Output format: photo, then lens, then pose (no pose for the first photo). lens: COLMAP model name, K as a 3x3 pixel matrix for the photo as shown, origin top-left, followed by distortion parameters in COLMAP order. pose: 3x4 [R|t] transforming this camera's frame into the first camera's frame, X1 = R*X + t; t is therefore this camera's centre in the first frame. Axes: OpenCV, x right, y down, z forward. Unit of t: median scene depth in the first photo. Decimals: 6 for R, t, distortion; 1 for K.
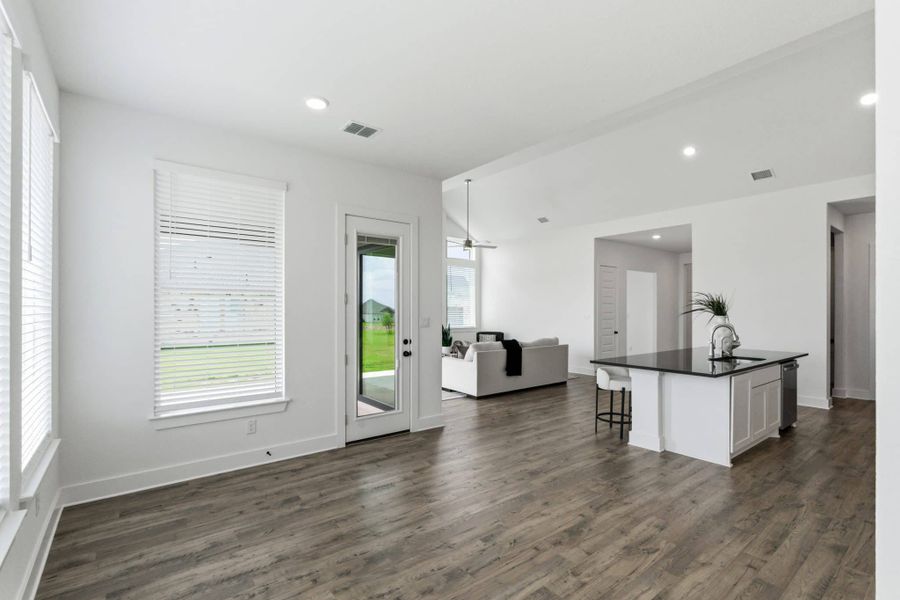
lens RADIAL K [[414.7, 0, 449.6], [0, 414.7, 305.5], [0, 0, 1]] dist [0.003374, 0.000594]
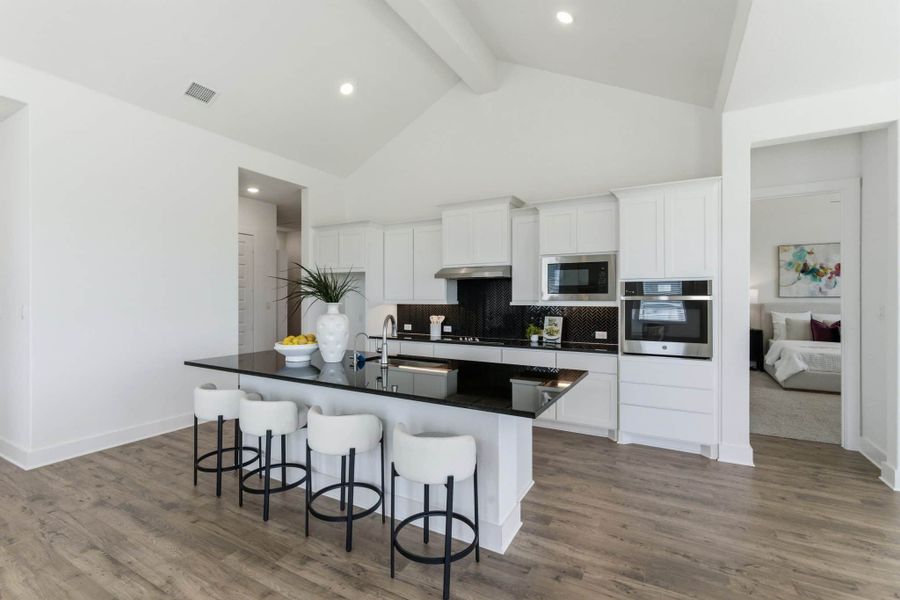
lens RADIAL K [[402.8, 0, 448.6], [0, 402.8, 297.7], [0, 0, 1]] dist [-0.000037, 0.000590]
pose [[-0.384653, -0.001084, 0.923060, -0.003218], [-0.008506, 0.999961, -0.002370, 0.030652], [-0.923022, -0.008763, -0.384648, 2.014714]]
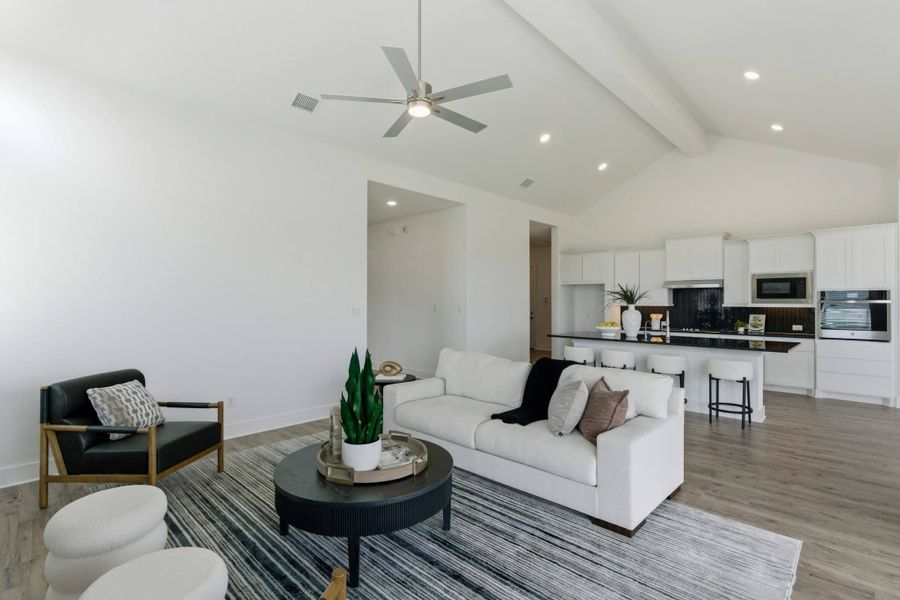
lens RADIAL K [[420.7, 0, 450.0], [0, 420.7, 300.0], [0, 0, 1]] dist [-0.000147, 0.000437]
pose [[-0.131440, 0.003056, 0.991319, -0.881424], [-0.010812, 0.999931, -0.004516, 0.045477], [-0.991265, -0.011312, -0.131398, 3.129594]]
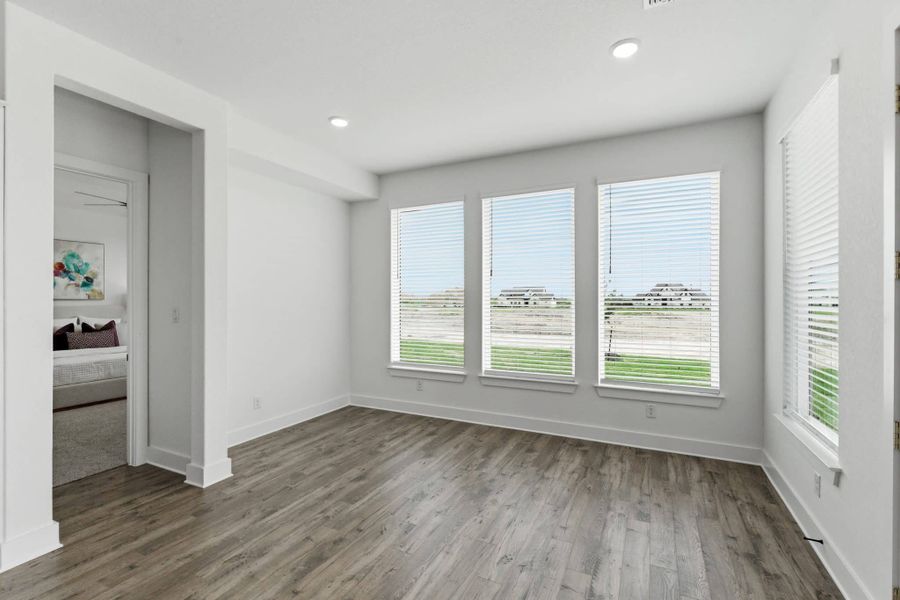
lens RADIAL K [[407.7, 0, 448.0], [0, 407.7, 301.5], [0, 0, 1]] dist [0.001198, 0.000374]
pose [[-0.905558, -0.000617, -0.424222, 0.394837], [0.001339, 0.999990, -0.004313, 0.024474], [0.424220, -0.004473, -0.905548, 1.804619]]
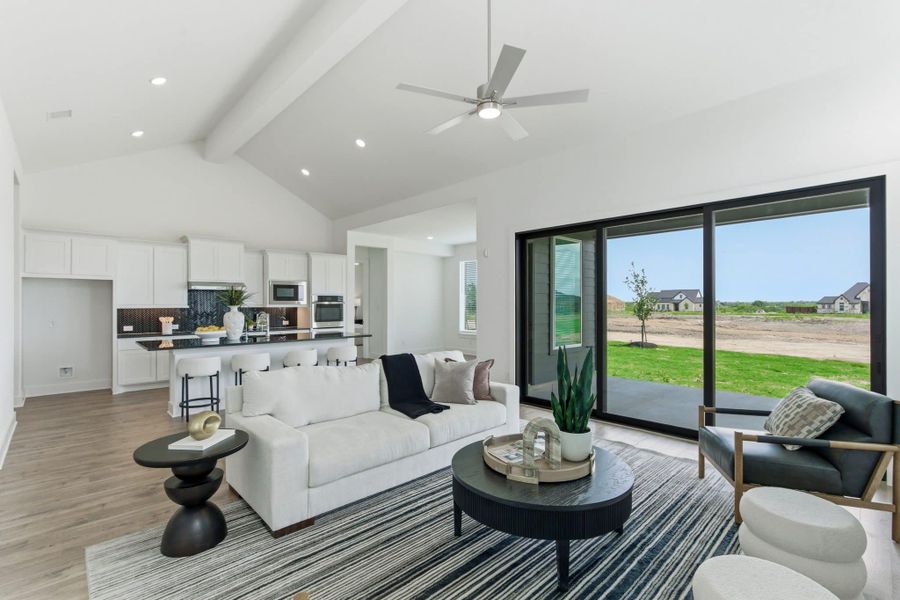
lens RADIAL K [[407.7, 0, 448.0], [0, 407.7, 301.5], [0, 0, 1]] dist [0.001198, 0.000374]
pose [[-0.995684, -0.000499, -0.092804, 0.330075], [0.000885, 0.999889, -0.014874, 0.058271], [0.092801, -0.014892, -0.995573, 4.048469]]
